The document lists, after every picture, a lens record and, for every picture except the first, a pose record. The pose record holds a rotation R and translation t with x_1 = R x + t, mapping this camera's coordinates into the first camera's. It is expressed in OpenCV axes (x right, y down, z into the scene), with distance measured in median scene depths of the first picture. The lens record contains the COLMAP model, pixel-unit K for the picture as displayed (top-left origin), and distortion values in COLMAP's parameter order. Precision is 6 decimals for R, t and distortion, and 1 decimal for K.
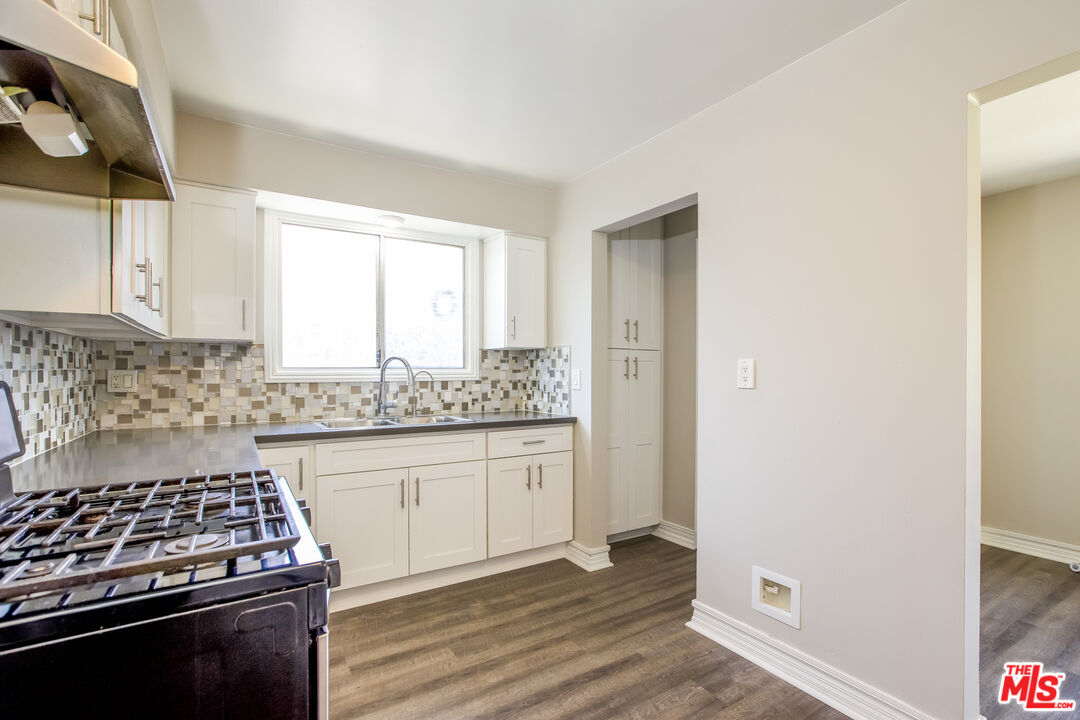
lens RADIAL K [[497.1, 0, 534.6], [0, 497.1, 360.8], [0, 0, 1]] dist [-0.010902, 0.007067]
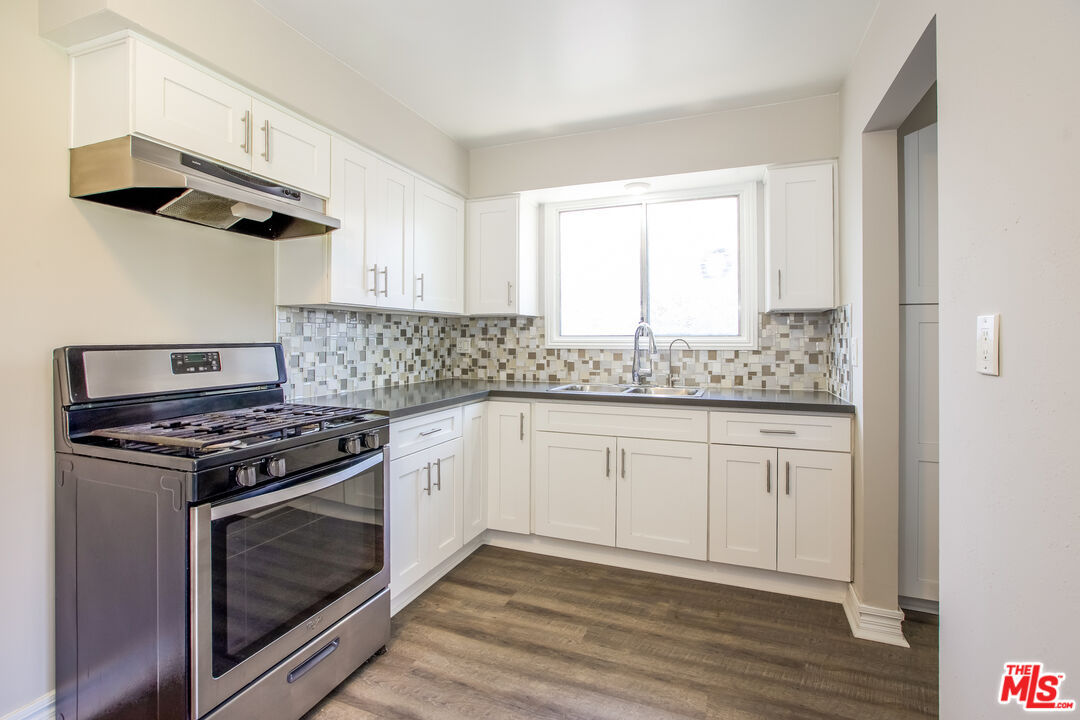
lens RADIAL K [[497.1, 0, 541.6], [0, 497.1, 323.1], [0, 0, 1]] dist [-0.010902, 0.007067]
pose [[0.606172, -0.022865, -0.795005, 0.429705], [0.013968, 0.999739, -0.018103, 0.004842], [0.795211, -0.000132, 0.606333, 0.273257]]
